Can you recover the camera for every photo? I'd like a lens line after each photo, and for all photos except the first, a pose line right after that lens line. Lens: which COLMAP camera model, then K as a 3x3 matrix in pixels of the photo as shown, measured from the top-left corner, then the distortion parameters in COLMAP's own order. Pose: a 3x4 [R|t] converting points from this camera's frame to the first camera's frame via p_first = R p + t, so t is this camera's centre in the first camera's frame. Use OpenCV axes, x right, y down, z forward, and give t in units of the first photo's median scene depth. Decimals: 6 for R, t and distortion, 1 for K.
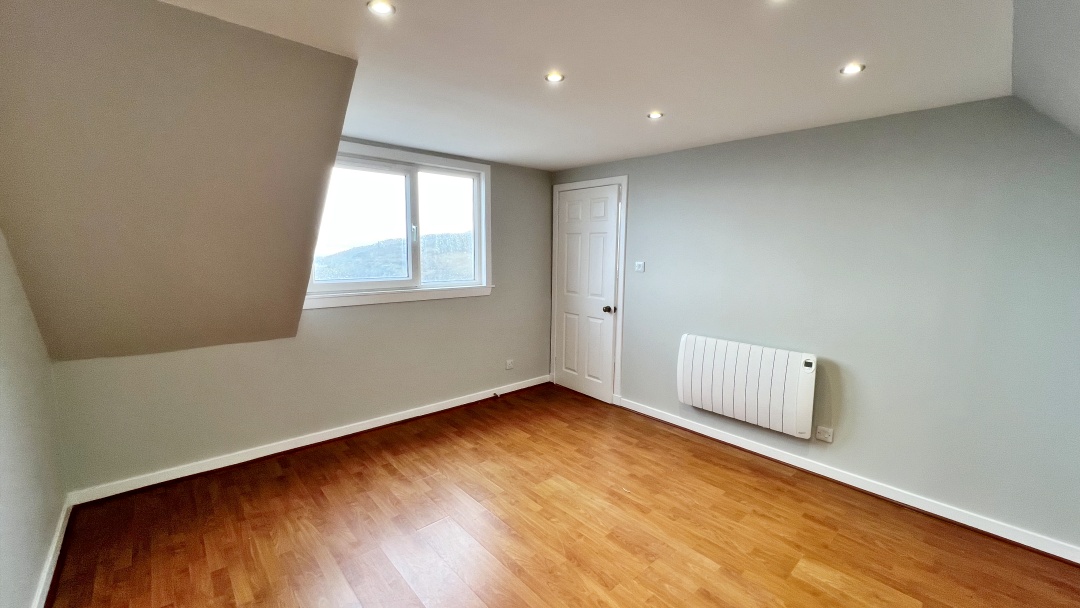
lens RADIAL K [[428.9, 0, 542.7], [0, 428.9, 303.6], [0, 0, 1]] dist [-0.000526, -0.000551]
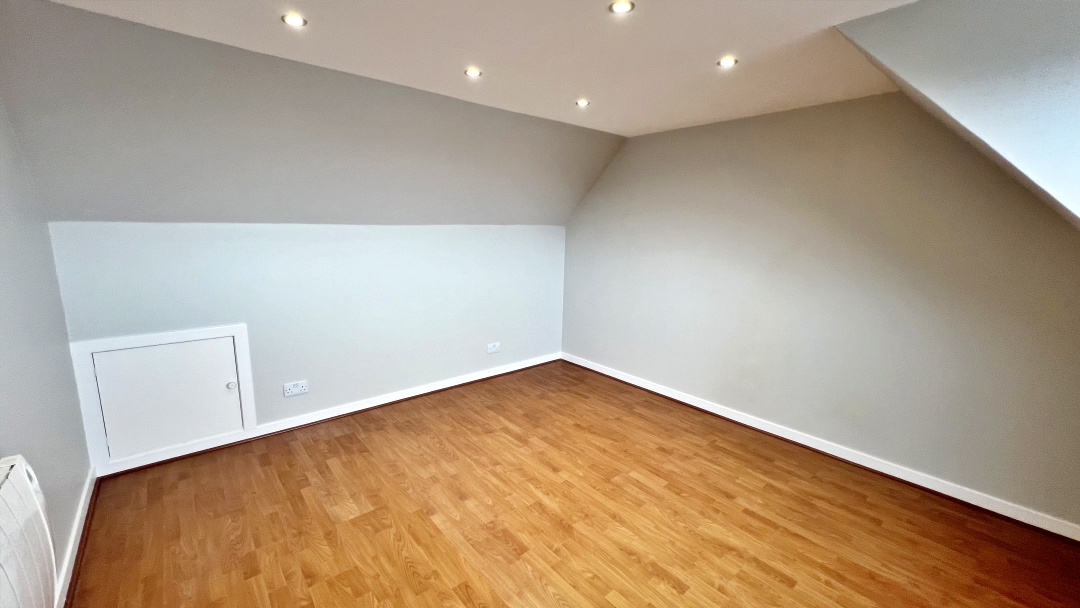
lens RADIAL K [[428.9, 0, 541.1], [0, 428.9, 306.4], [0, 0, 1]] dist [-0.000526, -0.000551]
pose [[-0.999082, -0.037956, 0.019846, 0.126943], [-0.029515, 0.945882, 0.323164, -0.233826], [-0.031038, 0.322282, -0.946135, 1.746044]]
